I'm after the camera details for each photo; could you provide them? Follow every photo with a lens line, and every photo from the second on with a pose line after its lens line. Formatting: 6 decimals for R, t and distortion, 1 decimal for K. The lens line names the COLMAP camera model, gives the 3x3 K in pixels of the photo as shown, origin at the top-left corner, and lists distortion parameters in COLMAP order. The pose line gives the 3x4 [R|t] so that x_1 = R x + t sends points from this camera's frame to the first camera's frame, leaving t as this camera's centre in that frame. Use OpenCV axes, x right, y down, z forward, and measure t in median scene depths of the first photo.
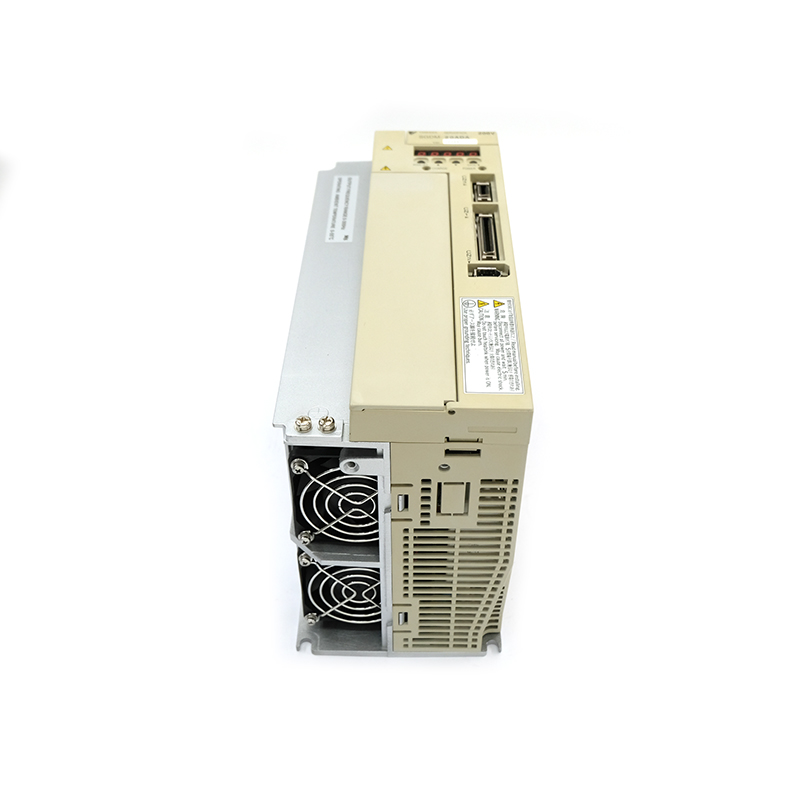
lens RADIAL K [[922.2, 0, 396.4], [0, 922.2, 401.1], [0, 0, 1]] dist [-0.009765, 0.000000]
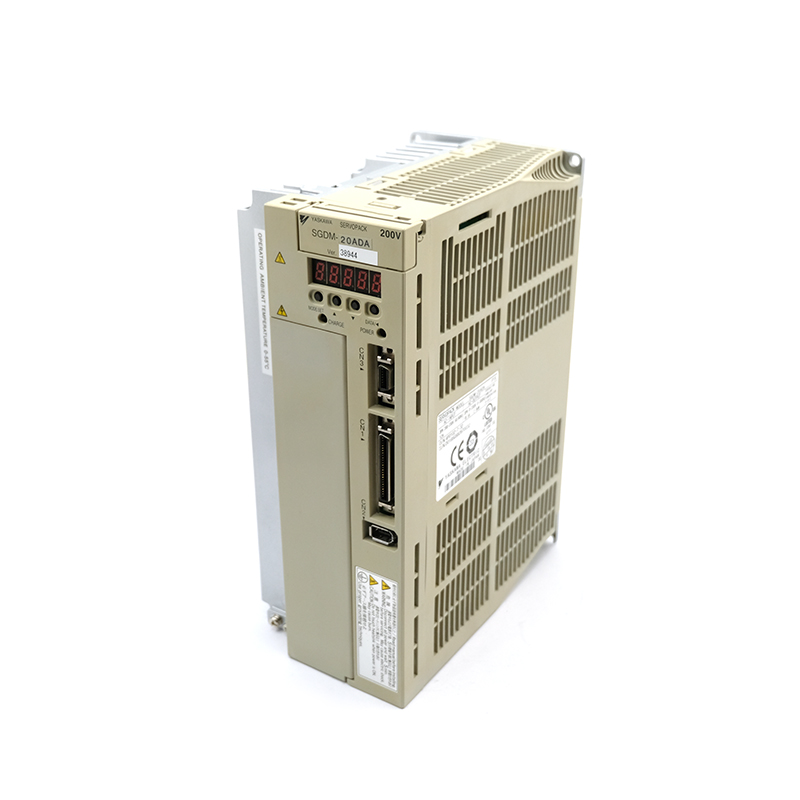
lens RADIAL K [[1050.3, 0, 407.8], [0, 1050.3, 396.5], [0, 0, 1]] dist [-0.046761, 0.000000]
pose [[0.839030, 0.213337, -0.500516, 0.633557], [0.414829, 0.344421, 0.842194, -1.088608], [0.352059, -0.914255, 0.200481, 0.901887]]
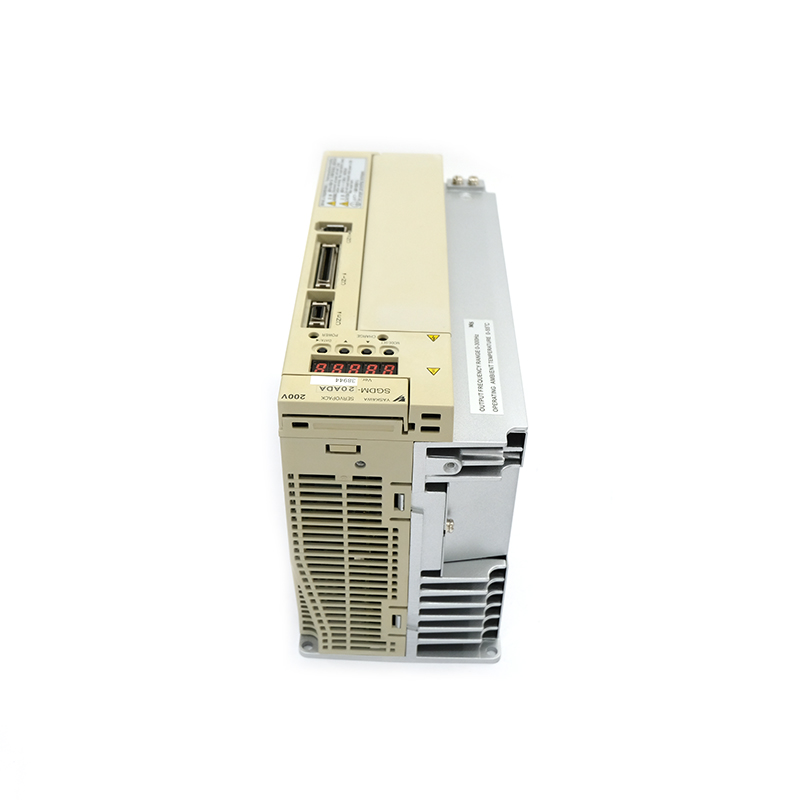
lens RADIAL K [[922.2, 0, 399.1], [0, 922.2, 402.0], [0, 0, 1]] dist [-0.009765, 0.000000]
pose [[-0.999719, -0.013773, -0.019295, 0.038228], [-0.021203, 0.155446, 0.987617, -1.193204], [-0.010603, 0.987748, -0.155694, 1.353672]]
